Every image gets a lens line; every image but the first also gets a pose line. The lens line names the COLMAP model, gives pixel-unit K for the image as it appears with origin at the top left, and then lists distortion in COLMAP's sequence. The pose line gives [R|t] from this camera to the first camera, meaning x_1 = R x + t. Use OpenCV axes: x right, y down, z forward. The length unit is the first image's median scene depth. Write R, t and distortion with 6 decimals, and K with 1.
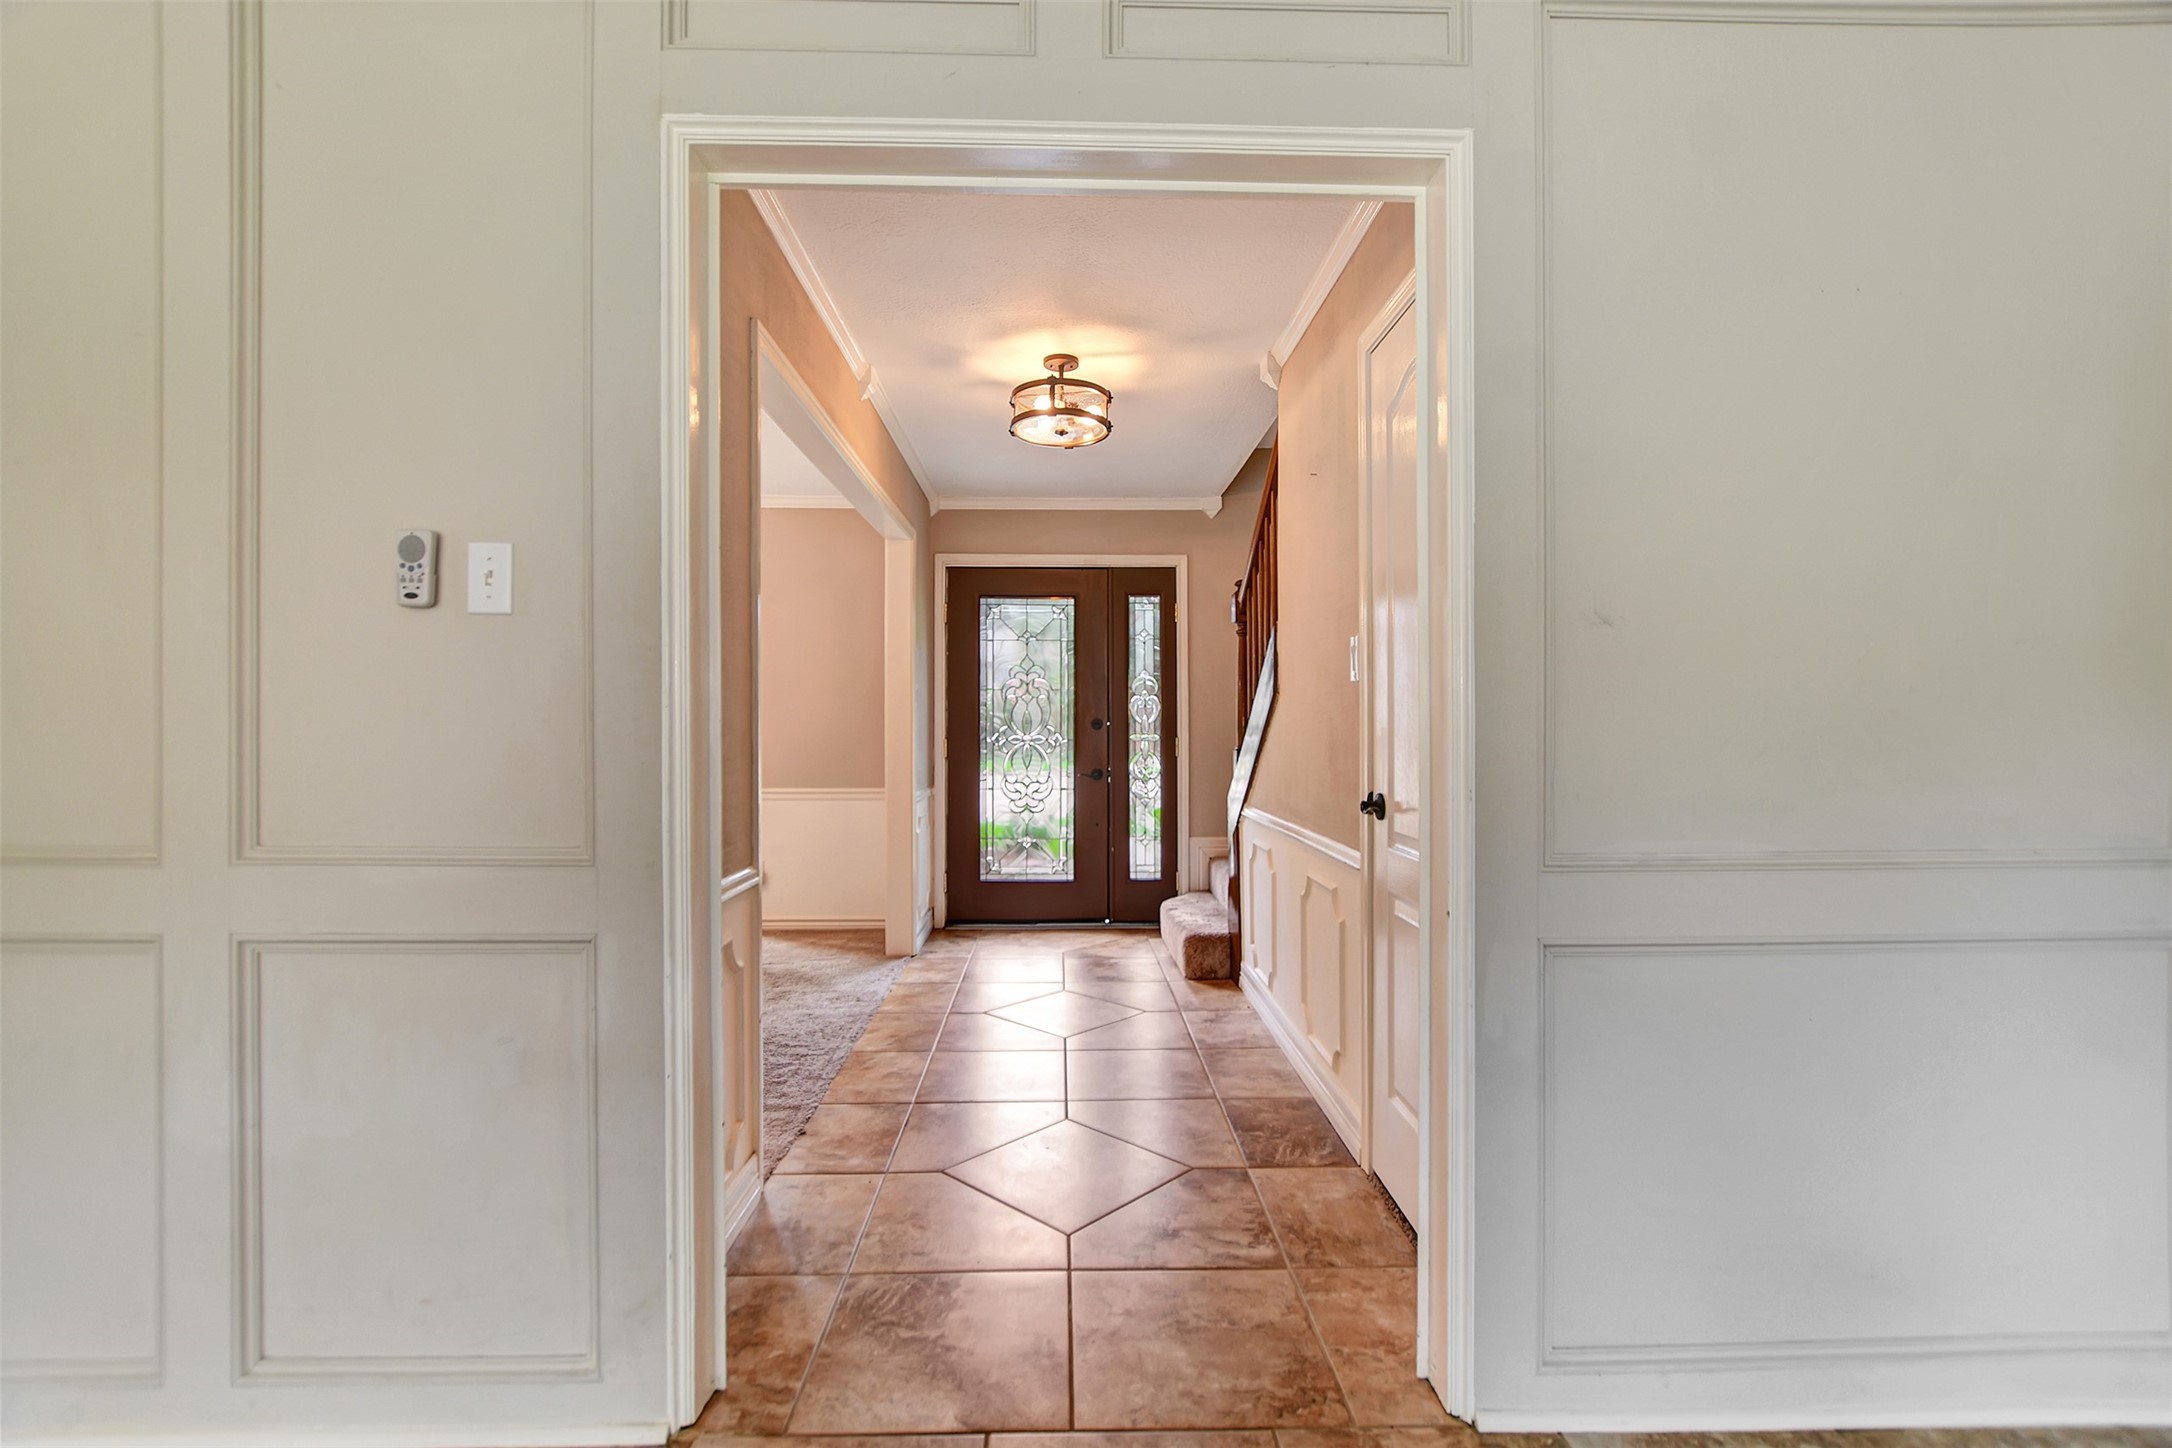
lens RADIAL K [[960.0, 0, 1089.4], [0, 960.0, 722.2], [0, 0, 1]] dist [-0.023135, 0.005518]
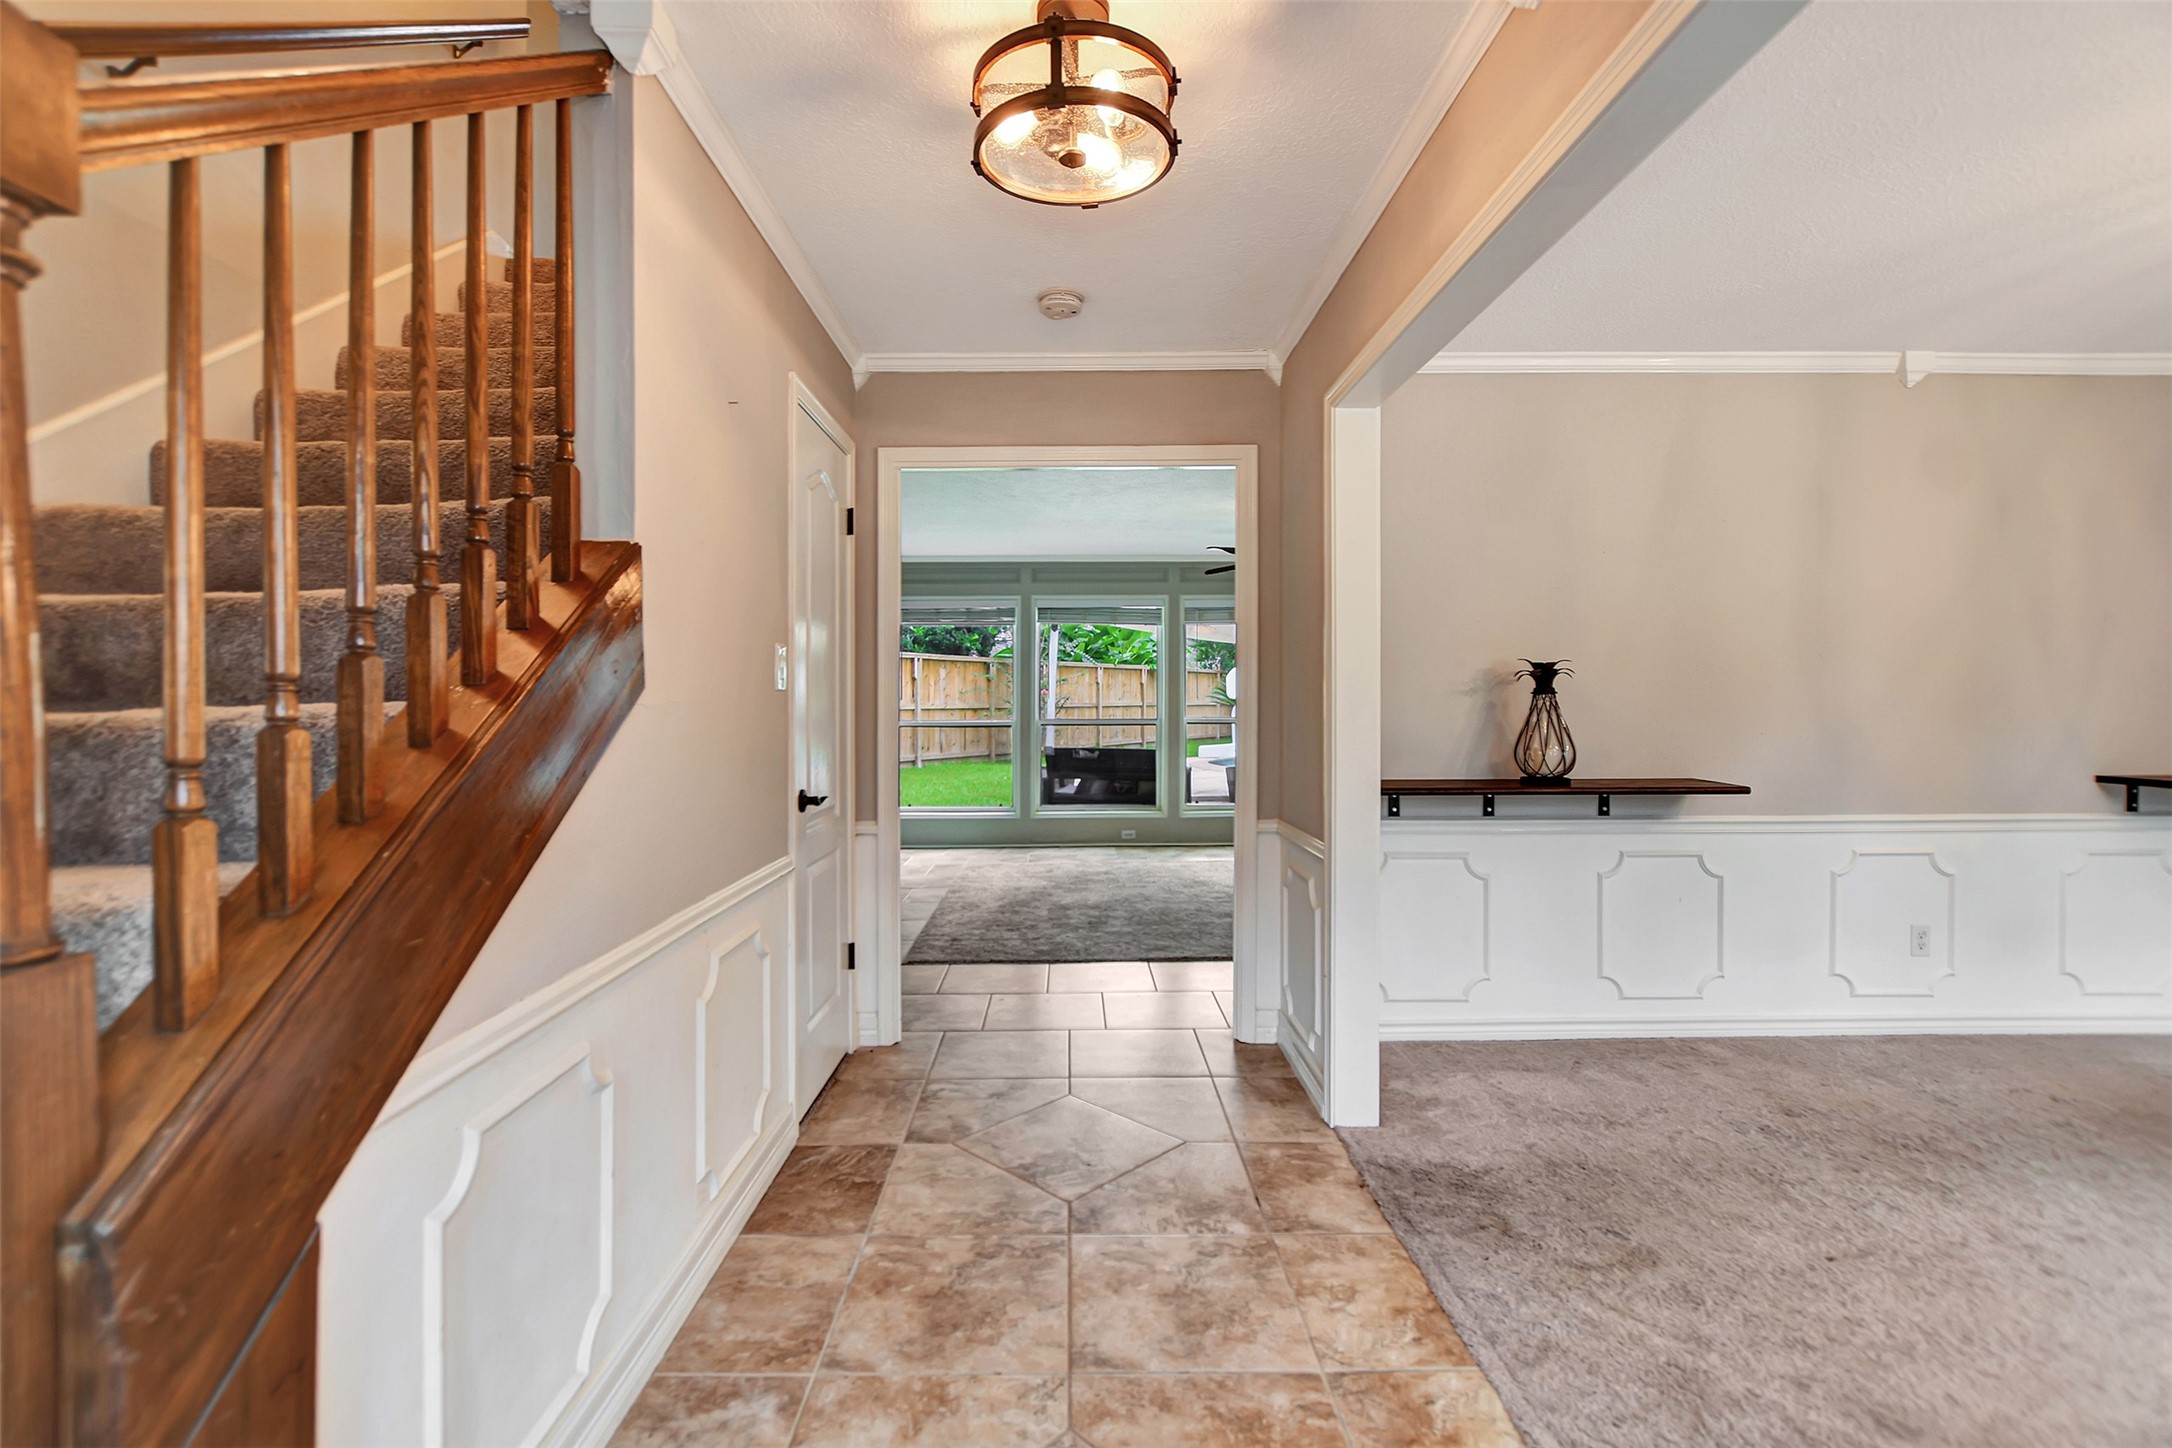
lens RADIAL K [[960.0, 0, 1070.8], [0, 960.0, 711.5], [0, 0, 1]] dist [-0.023135, 0.005518]
pose [[-0.999581, -0.003338, 0.028762, -0.046714], [-0.003073, 0.999952, 0.009282, -0.024586], [-0.028791, 0.009190, -0.999543, 1.806086]]
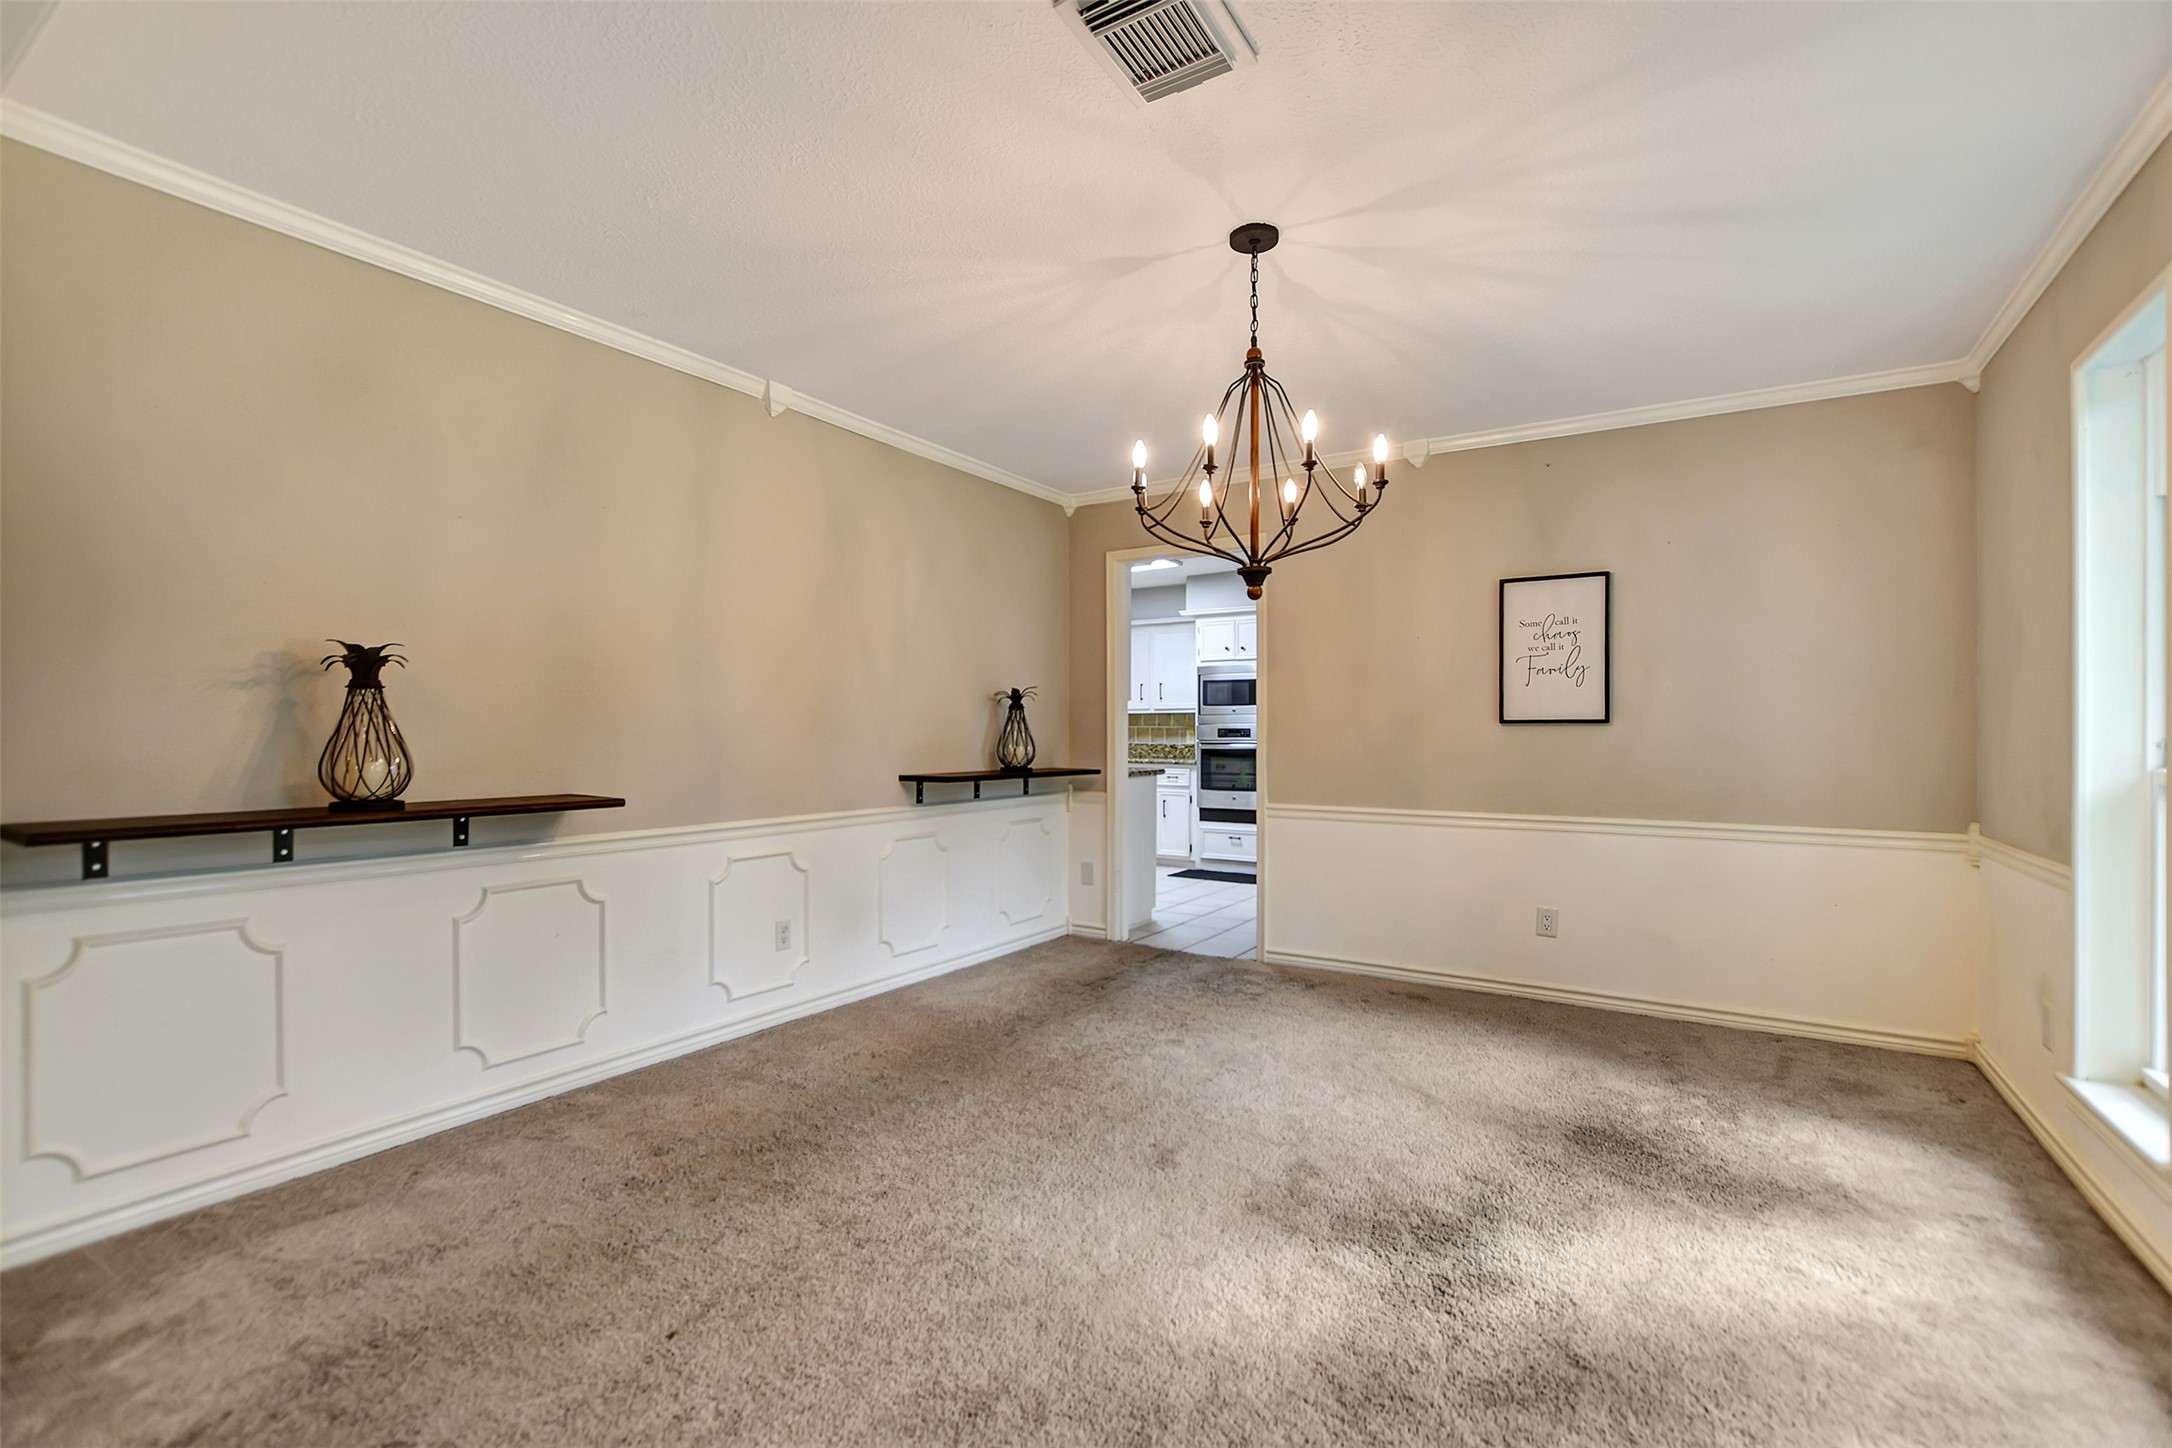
lens RADIAL K [[960.0, 0, 1088.1], [0, 960.0, 734.2], [0, 0, 1]] dist [-0.023135, 0.005518]
pose [[-0.556474, -0.005957, -0.830844, -0.242554], [-0.002020, 0.999981, -0.005817, 0.008147], [0.830863, -0.001559, -0.556475, 1.644824]]
